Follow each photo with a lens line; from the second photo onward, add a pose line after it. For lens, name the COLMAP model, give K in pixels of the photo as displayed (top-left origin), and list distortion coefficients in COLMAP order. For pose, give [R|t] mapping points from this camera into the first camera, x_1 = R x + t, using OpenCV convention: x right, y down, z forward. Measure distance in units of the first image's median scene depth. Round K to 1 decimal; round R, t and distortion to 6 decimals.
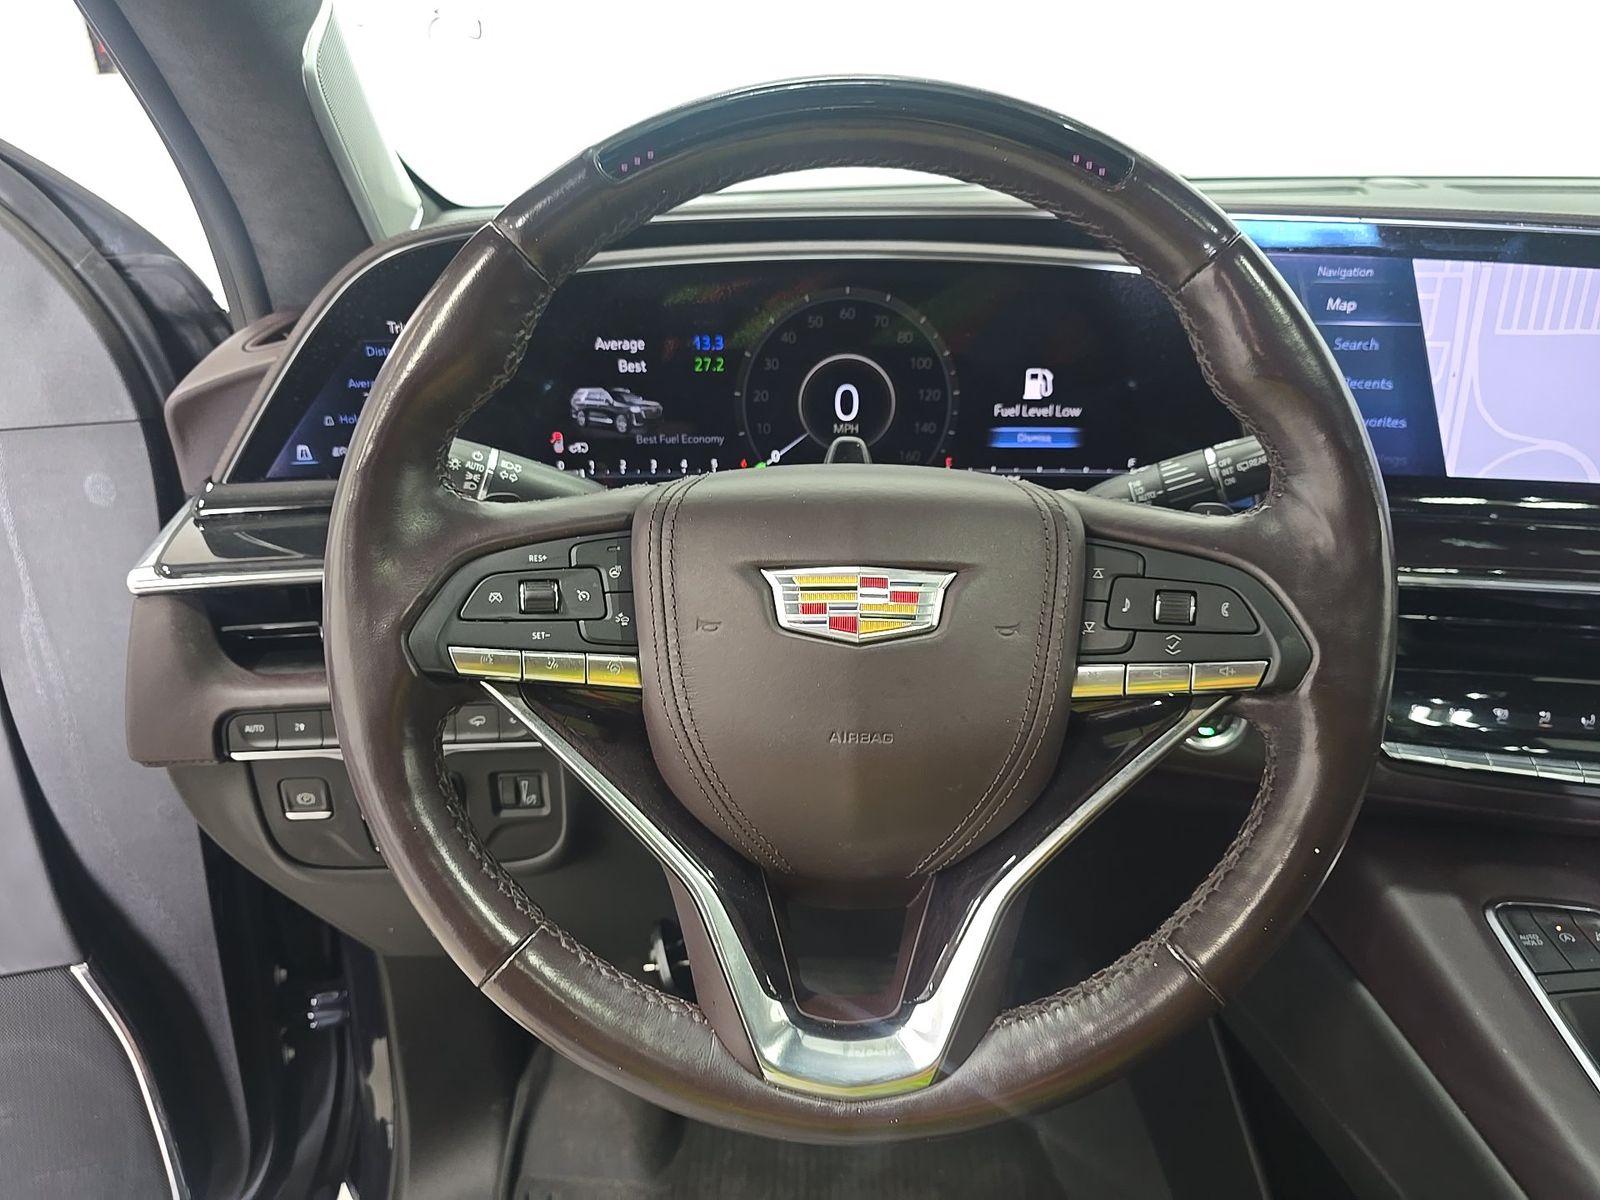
lens RADIAL K [[1078.6, 0, 806.9], [0, 1078.6, 609.7], [0, 0, 1]] dist [0.014631, -0.009954]
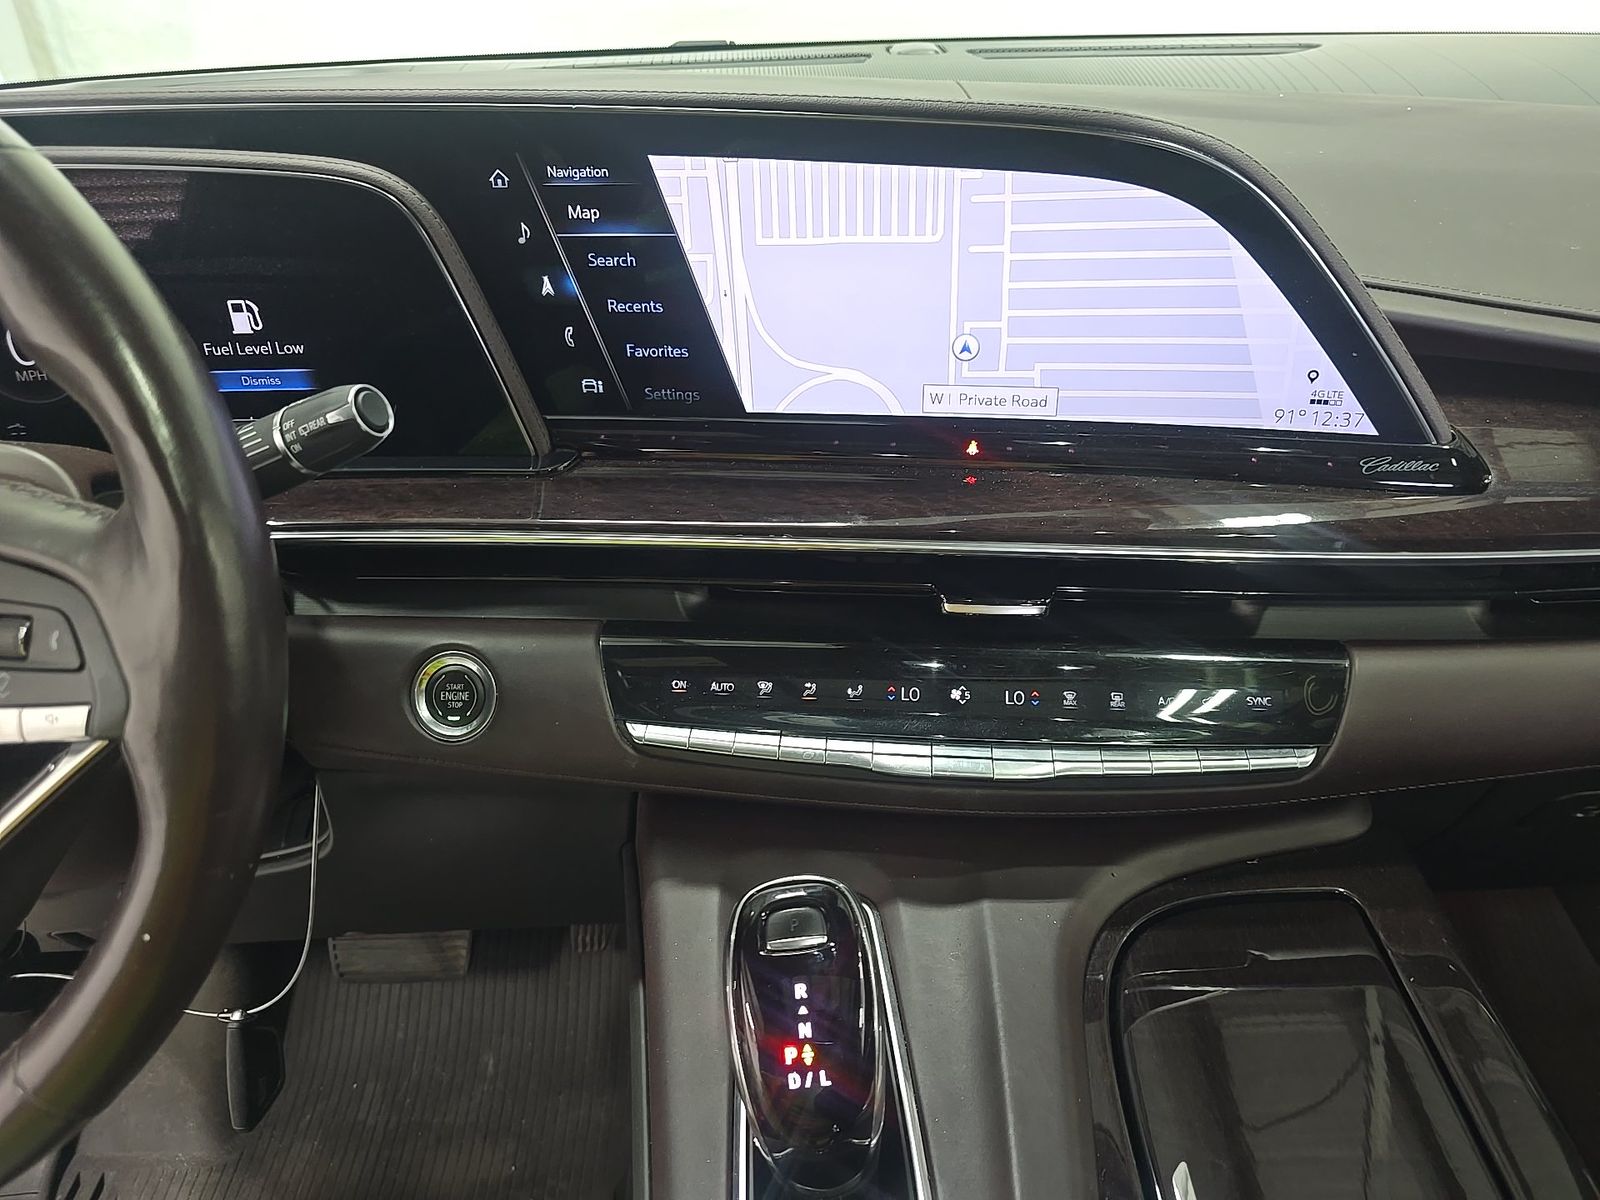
lens RADIAL K [[1078.6, 0, 814.4], [0, 1078.6, 597.8], [0, 0, 1]] dist [0.014631, -0.009954]
pose [[0.998264, -0.042390, 0.040879, 0.613734], [0.038037, 0.994062, 0.101951, -0.060995], [-0.044958, -0.100219, 0.993949, 0.122405]]
